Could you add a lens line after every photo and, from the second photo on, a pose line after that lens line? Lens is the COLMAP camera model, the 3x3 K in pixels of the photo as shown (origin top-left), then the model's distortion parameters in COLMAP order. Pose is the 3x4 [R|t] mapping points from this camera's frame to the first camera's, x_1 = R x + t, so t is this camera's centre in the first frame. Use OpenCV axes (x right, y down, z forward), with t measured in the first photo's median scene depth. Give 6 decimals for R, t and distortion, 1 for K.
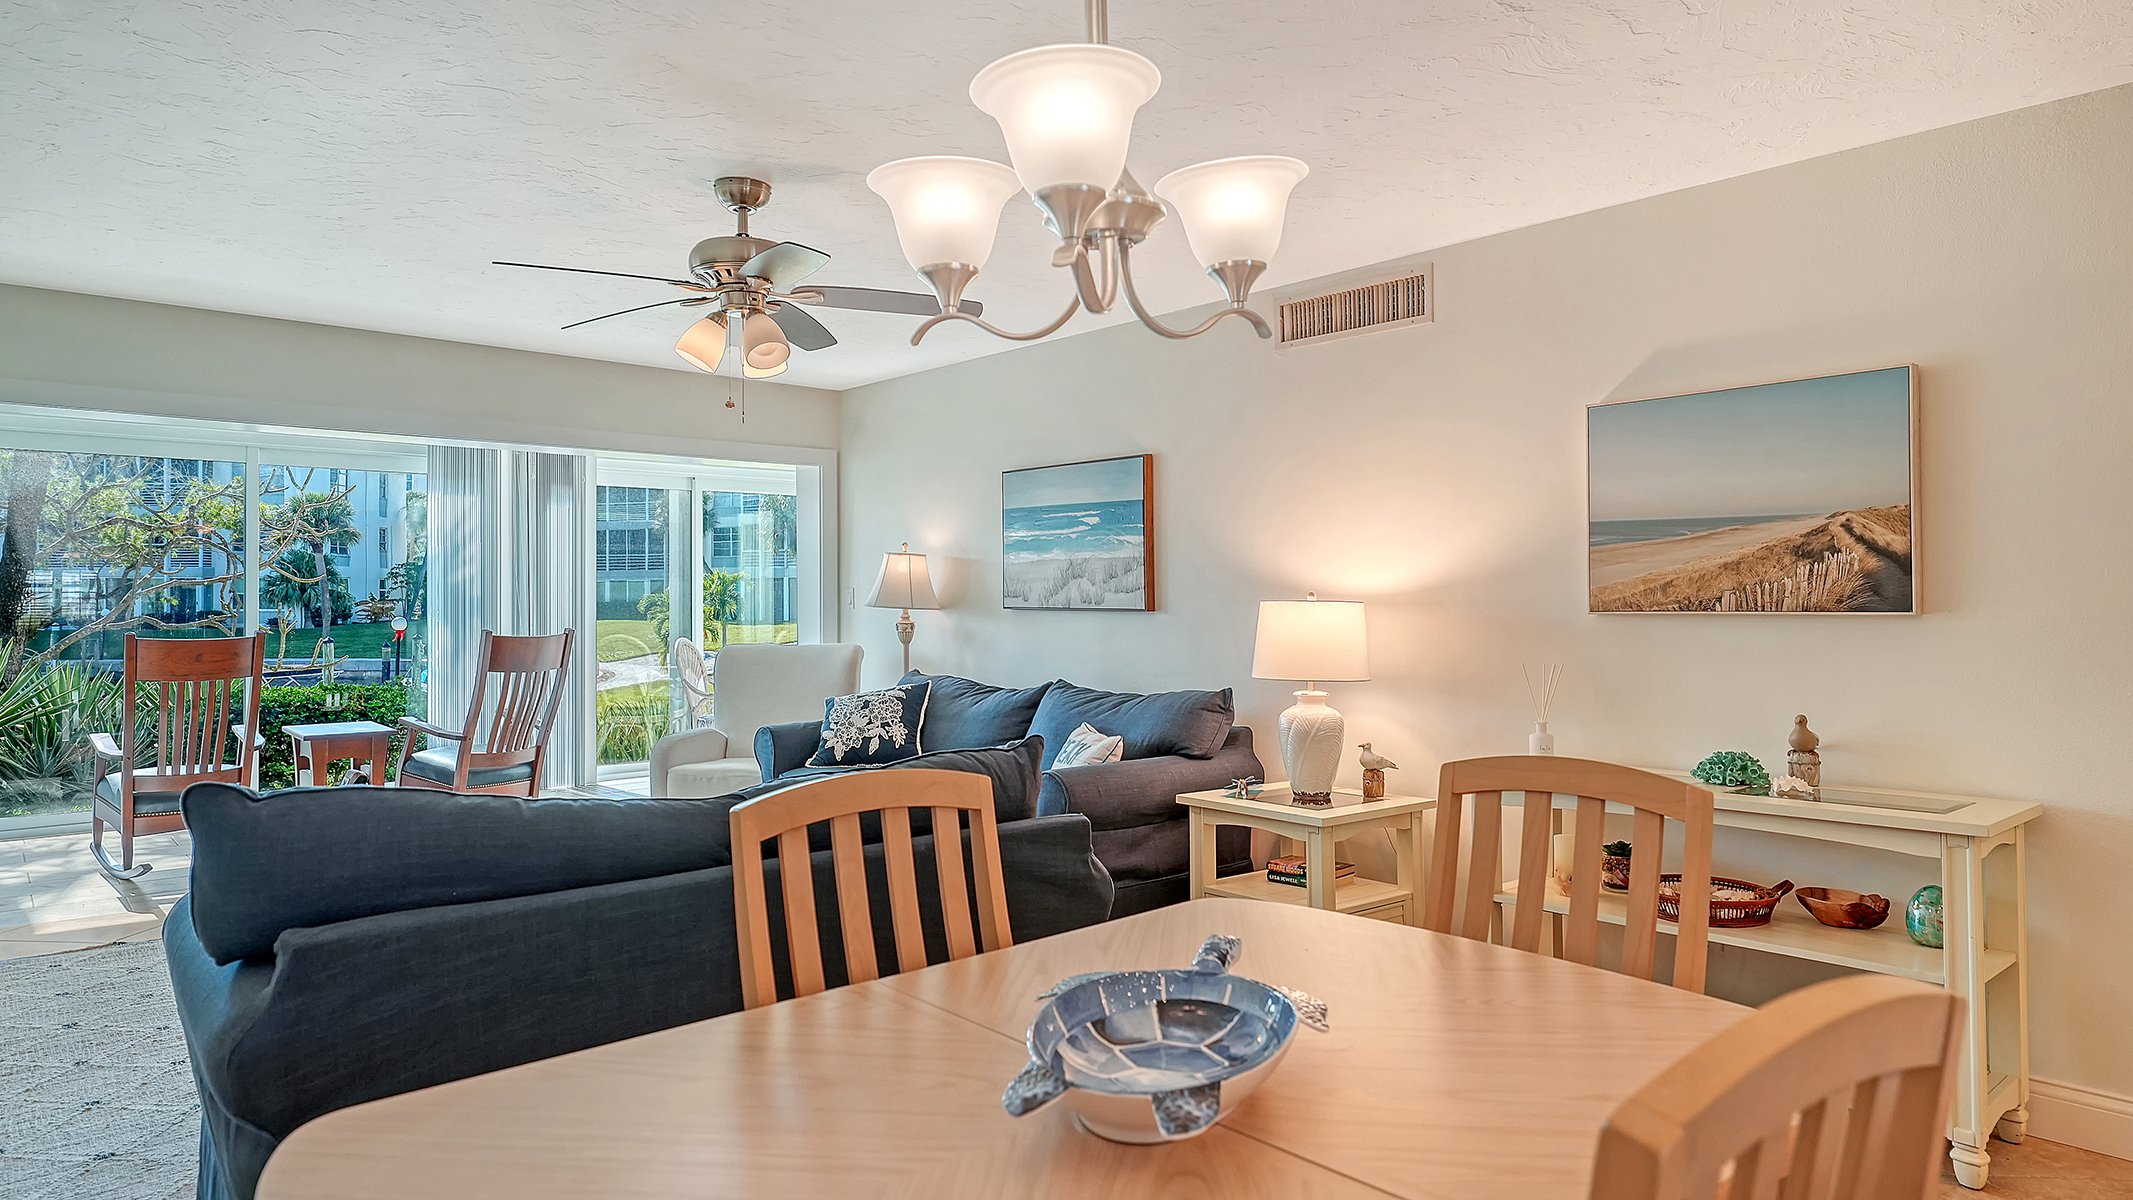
lens RADIAL K [[1272.4, 0, 1099.6], [0, 1272.4, 588.8], [0, 0, 1]] dist [0.006761, -0.000881]
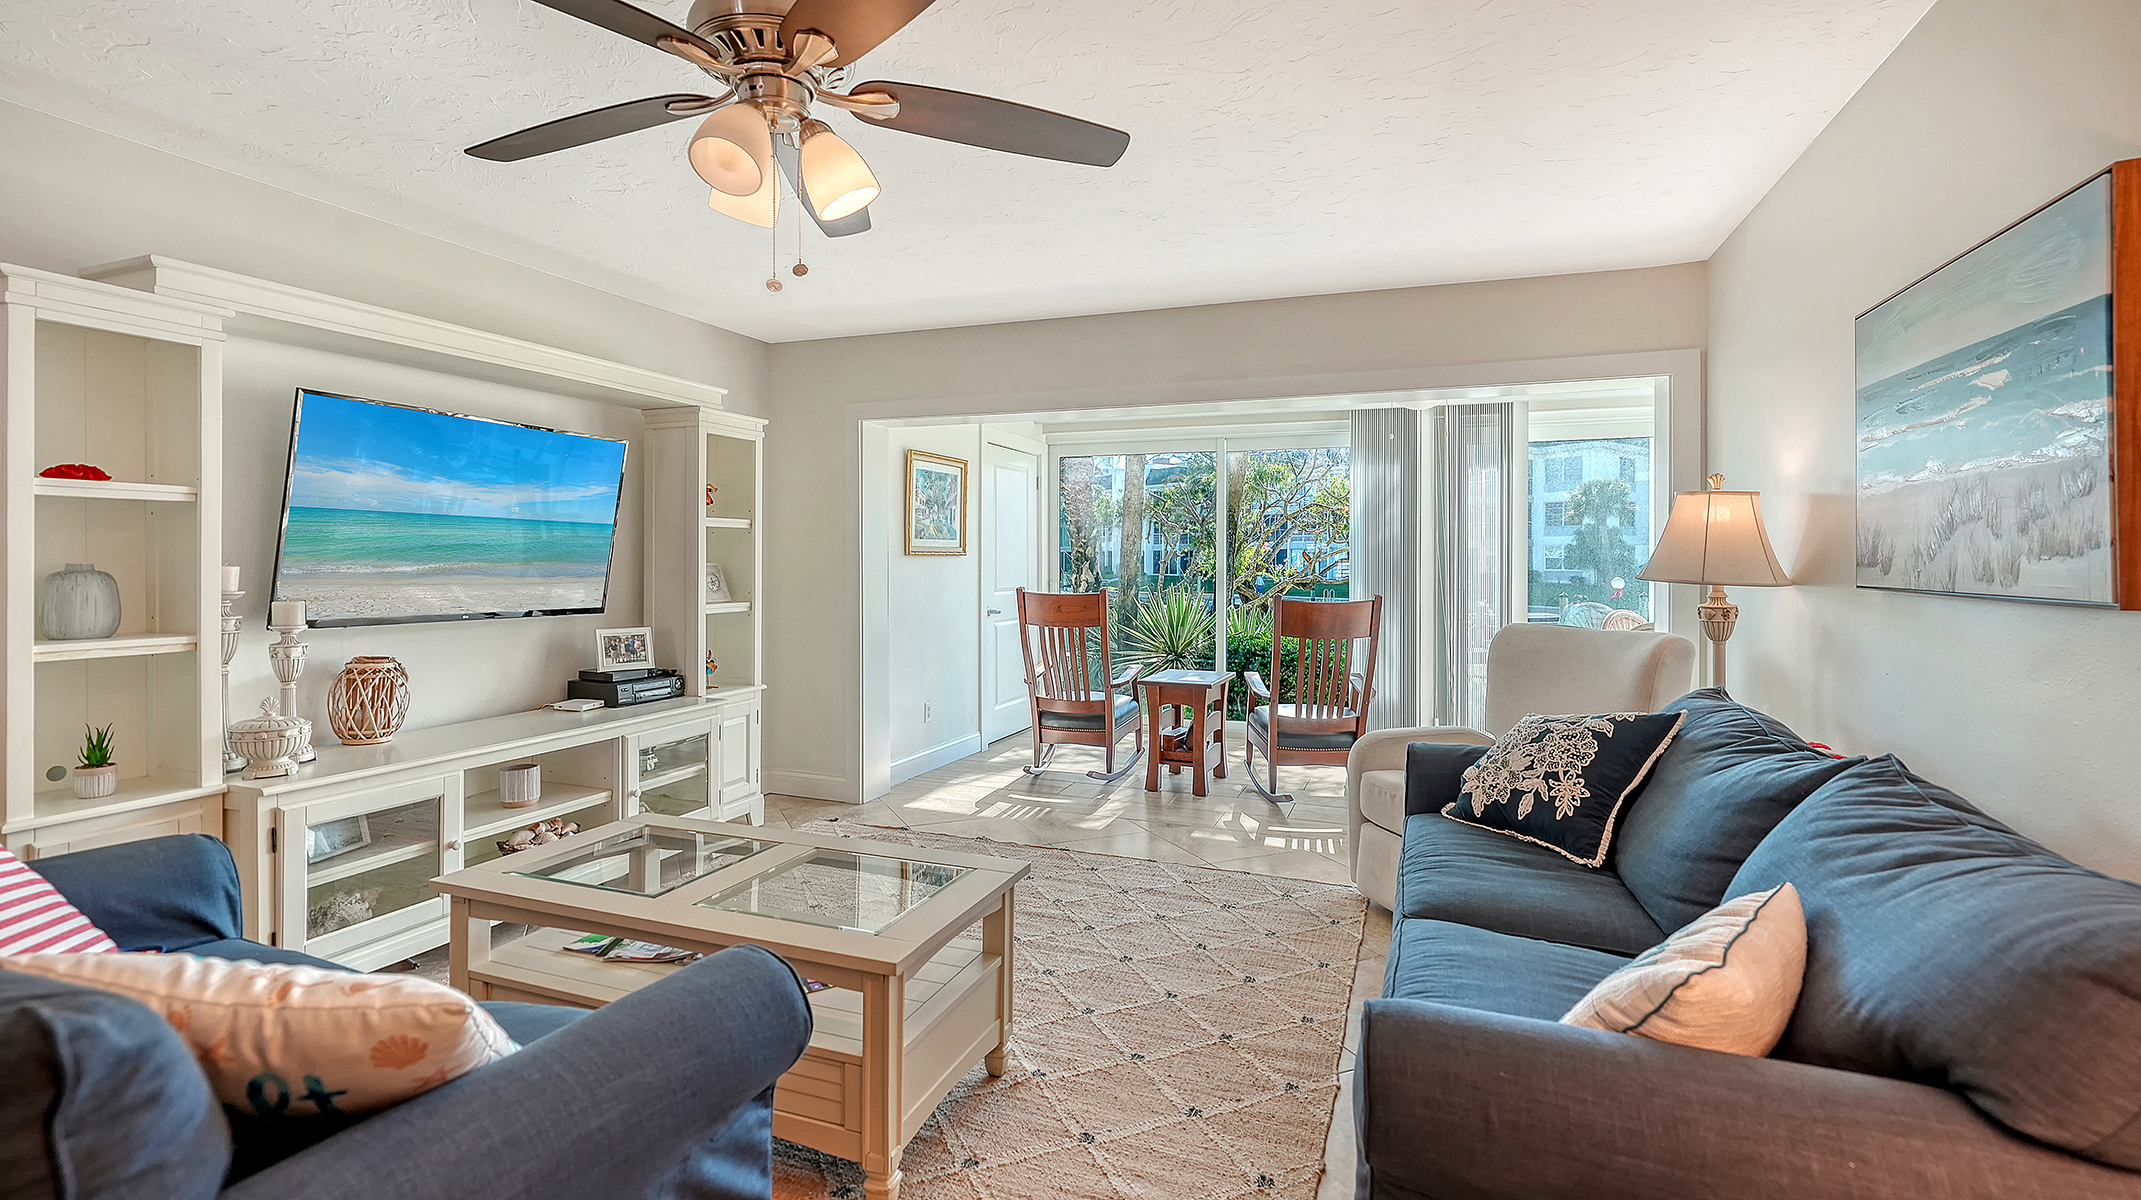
lens RADIAL K [[980.3, 0, 988.3], [0, 980.3, 556.5], [0, 0, 1]] dist [0.000622, 0.000133]
pose [[0.406275, -0.000163, -0.913751, 0.142581], [0.003689, 0.999992, 0.001462, 0.001051], [0.913743, -0.003965, 0.406272, 0.545332]]
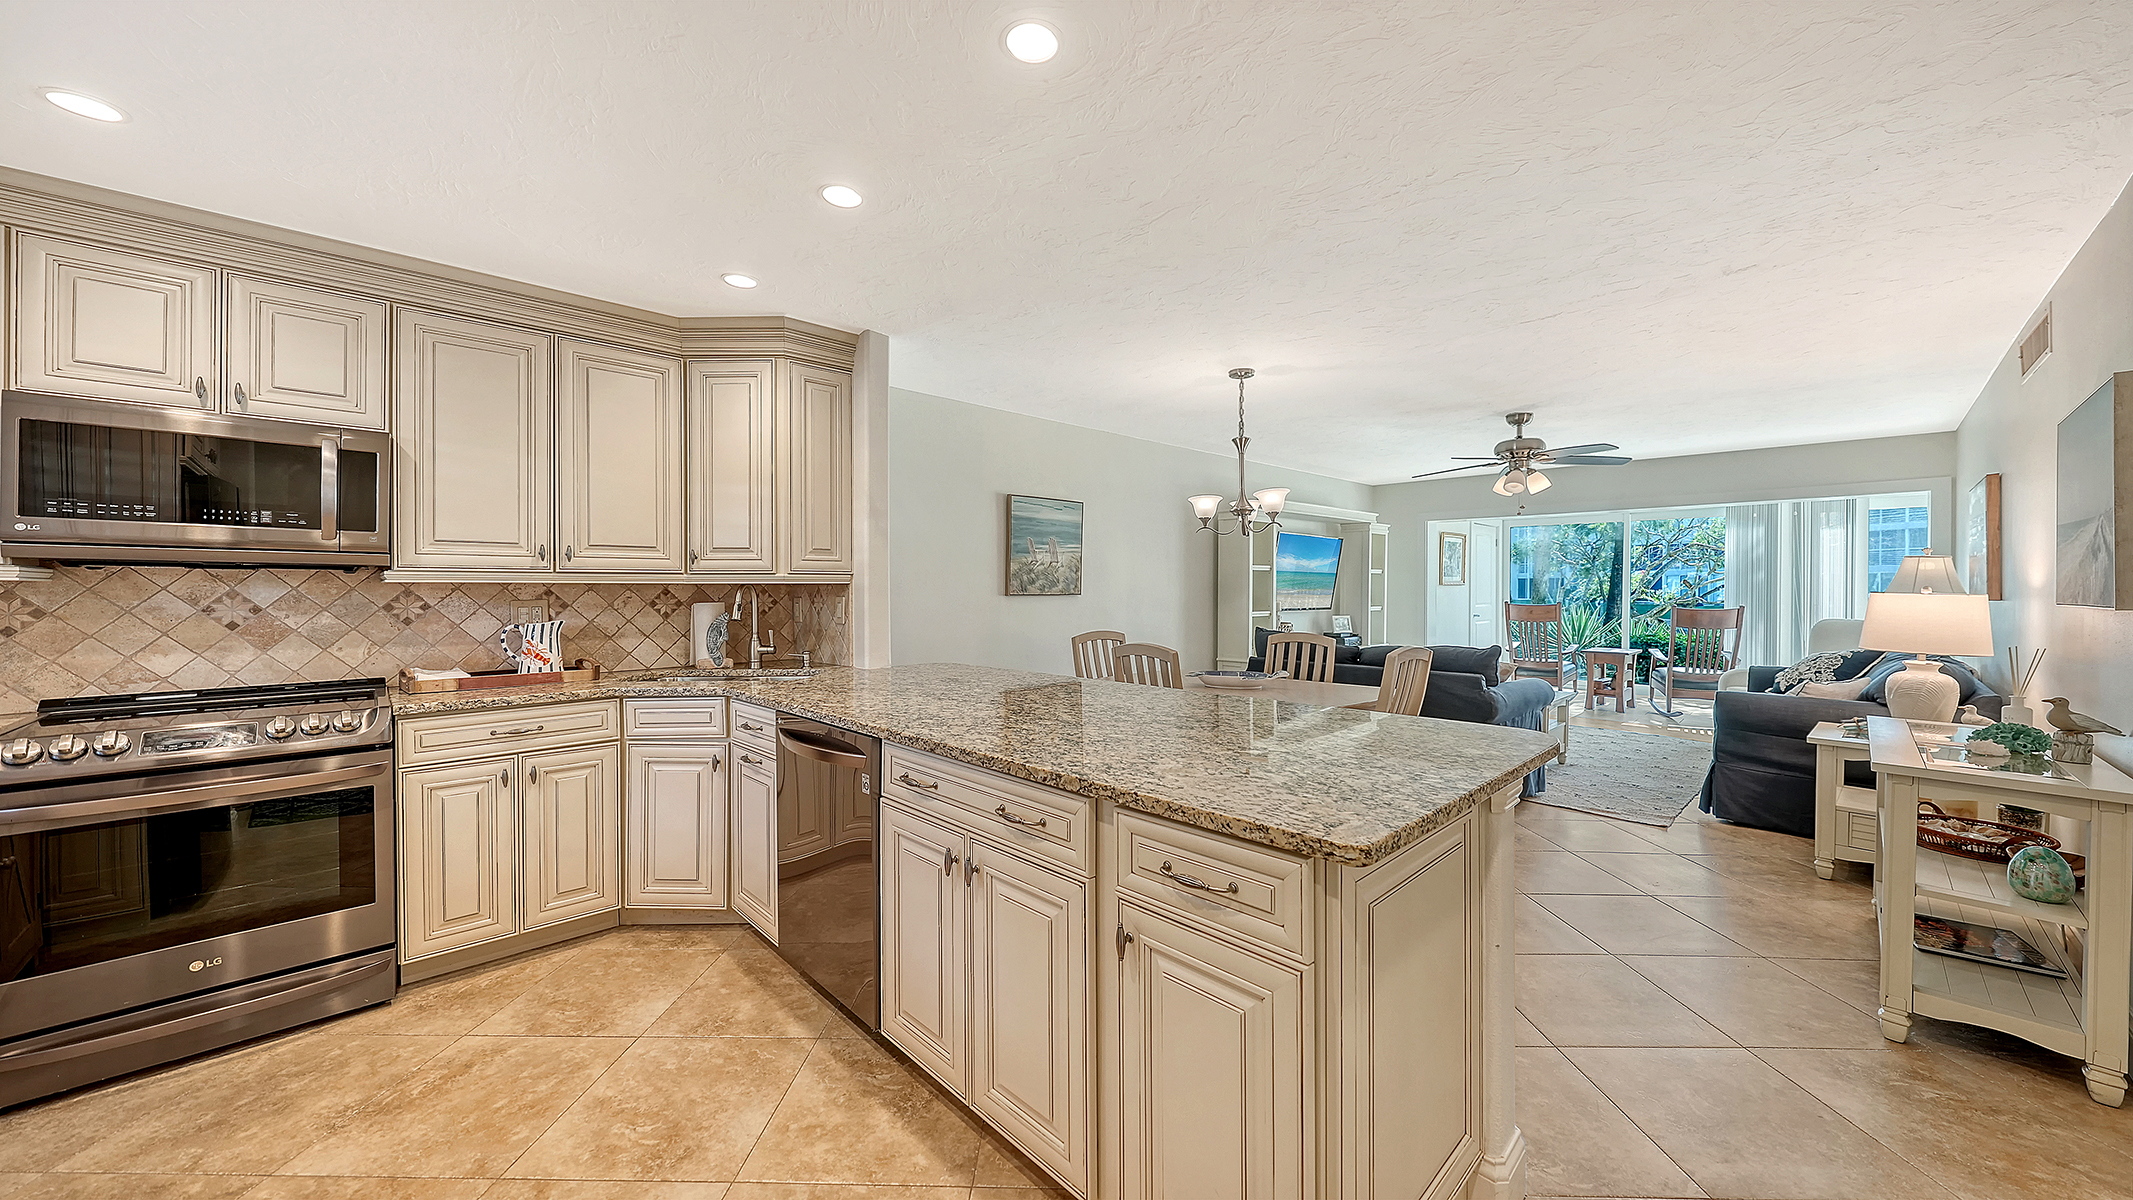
lens RADIAL K [[731.9, 0, 1031.0], [0, 731.9, 585.8], [0, 0, 1]] dist [-0.001815, 0.000005]
pose [[0.001120, -0.000255, -0.999999, 0.679831], [0.007518, 0.999972, -0.000247, -0.003637], [0.999971, -0.007518, 0.001122, 0.052607]]
